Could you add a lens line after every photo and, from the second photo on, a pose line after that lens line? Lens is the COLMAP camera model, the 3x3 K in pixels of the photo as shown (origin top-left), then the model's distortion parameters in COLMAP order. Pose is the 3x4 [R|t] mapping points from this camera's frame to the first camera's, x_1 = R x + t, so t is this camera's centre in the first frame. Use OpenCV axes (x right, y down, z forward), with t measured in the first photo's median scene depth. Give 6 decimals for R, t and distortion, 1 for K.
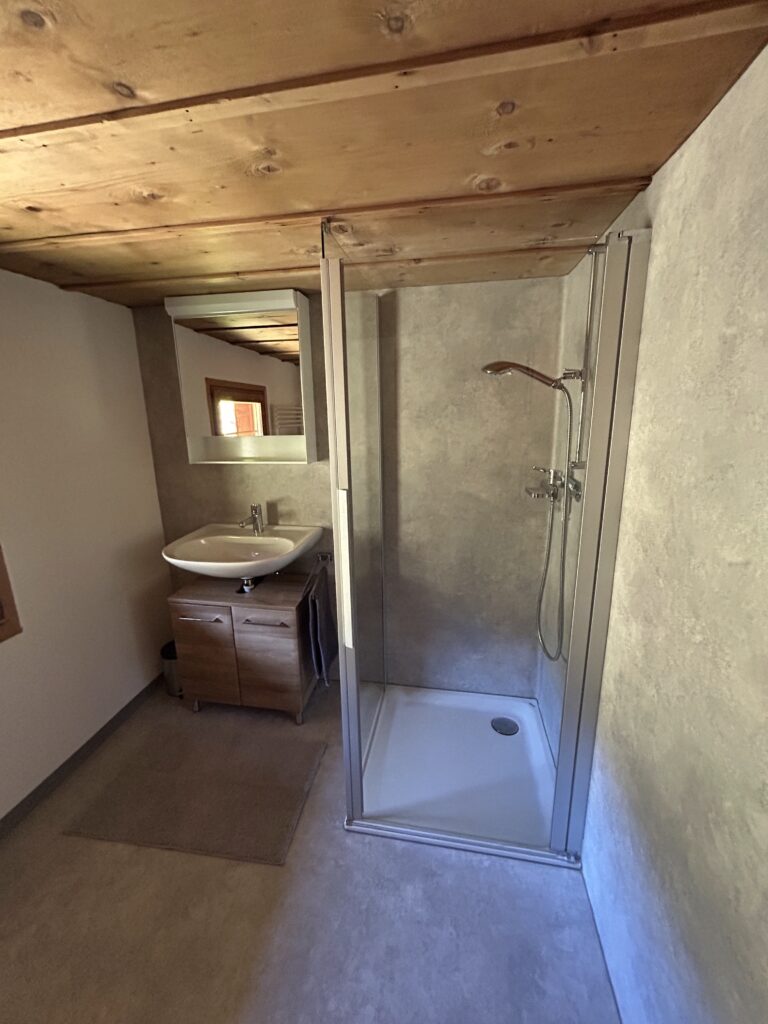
lens RADIAL K [[414.2, 0, 386.7], [0, 414.2, 510.9], [0, 0, 1]] dist [0.001071, -0.000711]
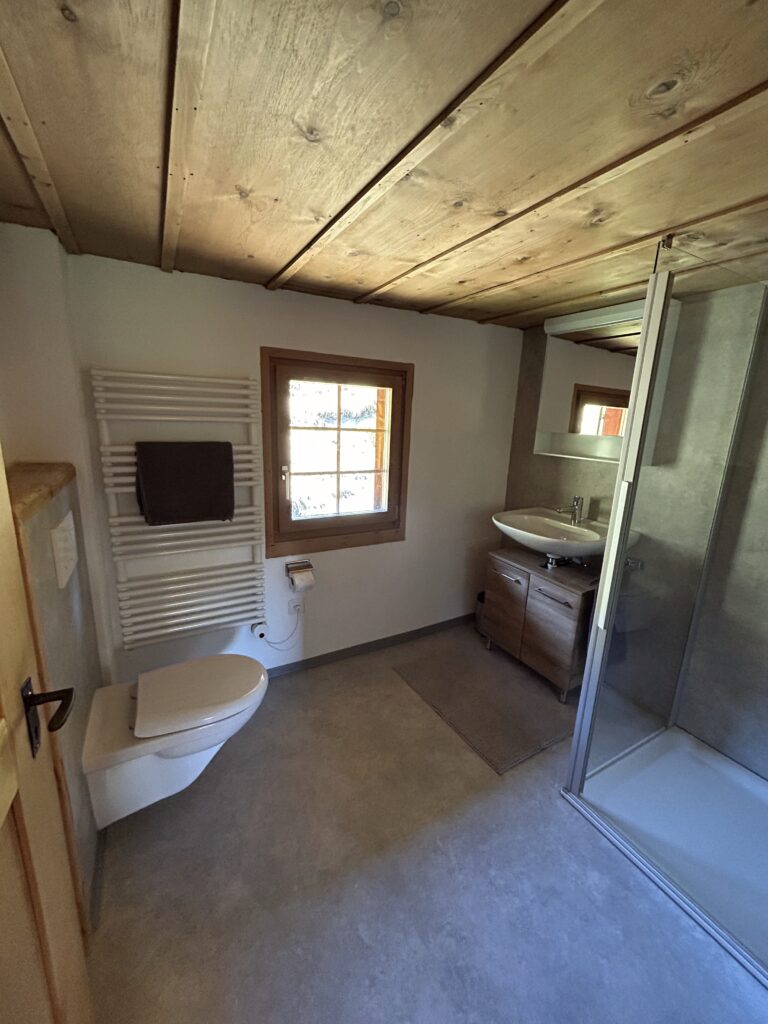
lens RADIAL K [[414.2, 0, 382.3], [0, 414.2, 512.0], [0, 0, 1]] dist [0.001071, -0.000711]
pose [[0.628134, 0.217534, -0.747078, 0.253037], [-0.229459, 0.969214, 0.089289, 0.060485], [0.743502, 0.115338, 0.658712, -0.148278]]
